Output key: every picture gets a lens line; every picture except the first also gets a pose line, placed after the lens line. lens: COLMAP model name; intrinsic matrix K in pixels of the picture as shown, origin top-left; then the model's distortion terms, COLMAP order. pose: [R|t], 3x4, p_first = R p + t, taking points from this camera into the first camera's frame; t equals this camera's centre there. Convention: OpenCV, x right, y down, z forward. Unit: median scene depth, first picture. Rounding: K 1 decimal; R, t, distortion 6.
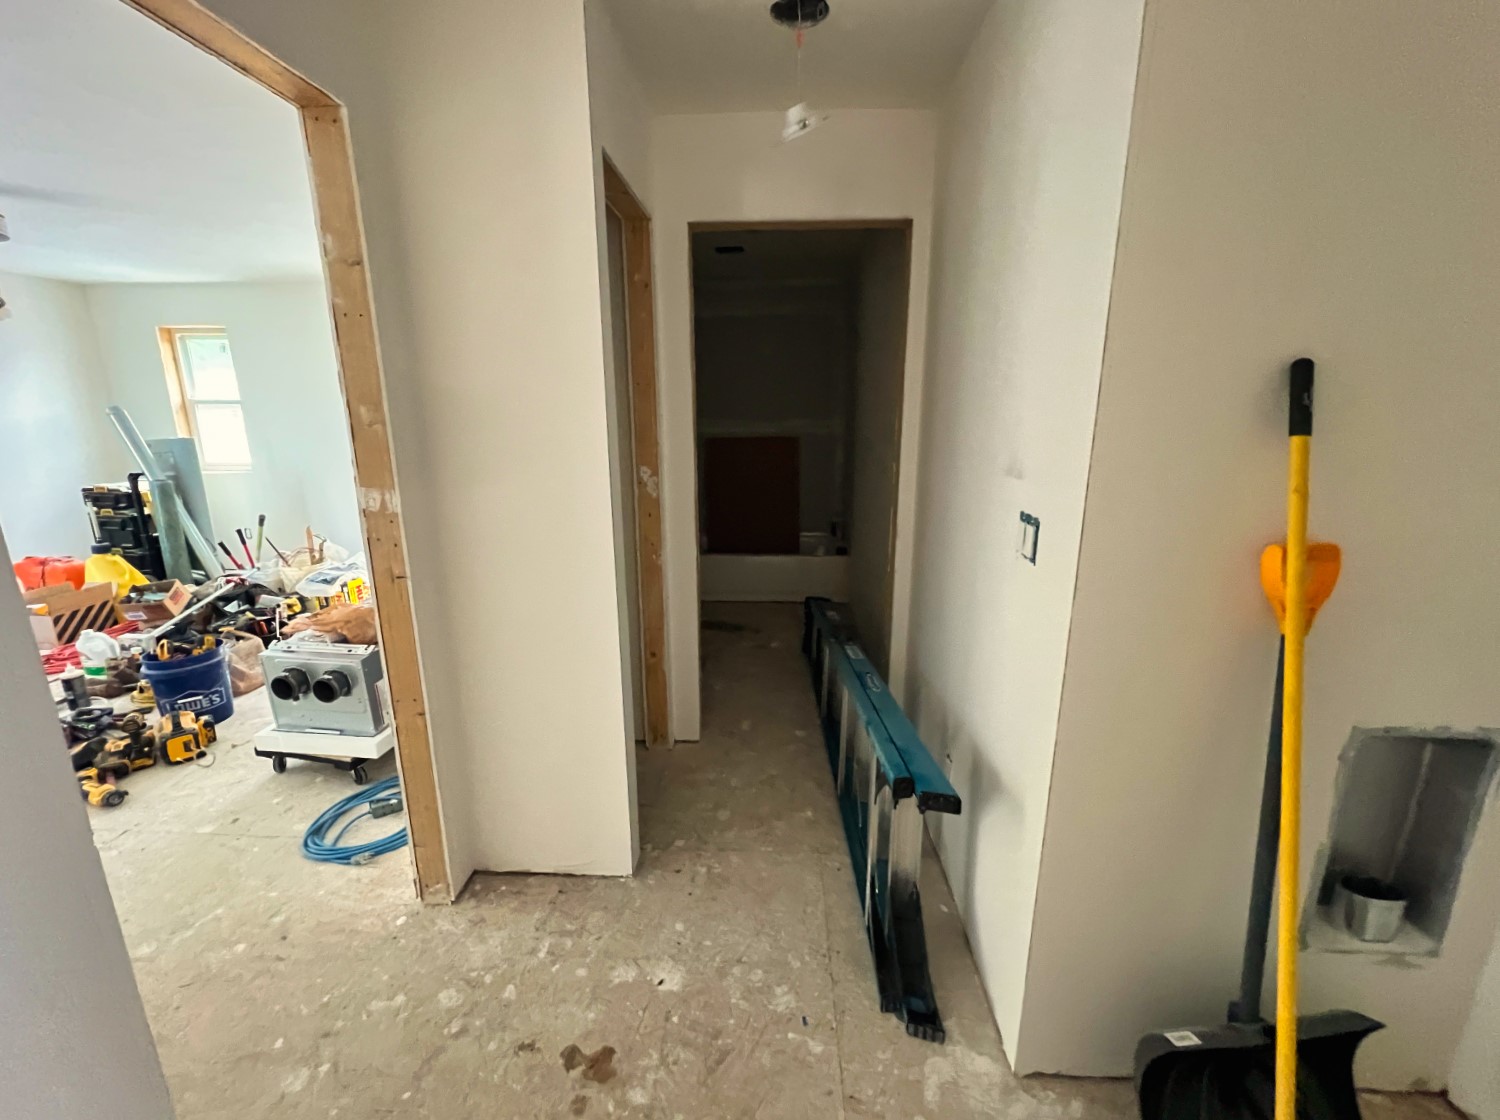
lens RADIAL K [[648.4, 0, 752.7], [0, 648.4, 561.1], [0, 0, 1]] dist [0.003045, 0.000727]
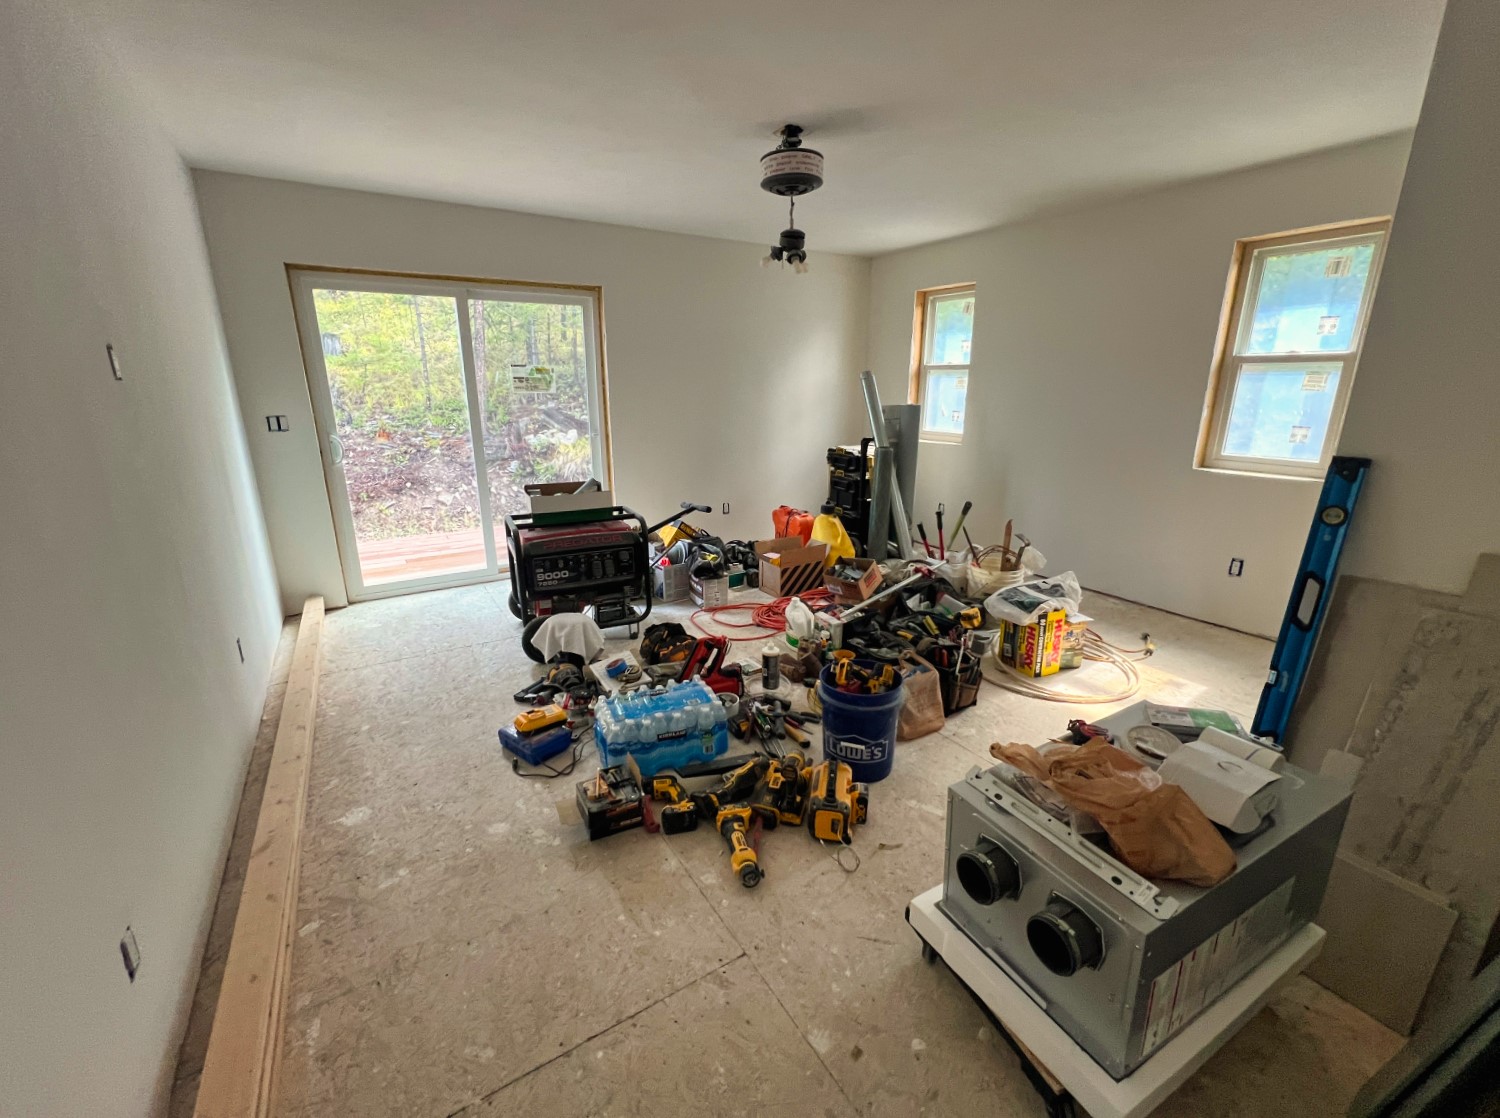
lens RADIAL K [[648.4, 0, 748.0], [0, 648.4, 564.1], [0, 0, 1]] dist [0.003045, 0.000727]
pose [[0.589787, 0.225293, -0.775496, -0.270412], [-0.193084, 0.971785, 0.135473, -0.052897], [0.784137, 0.069836, 0.616646, 0.286335]]
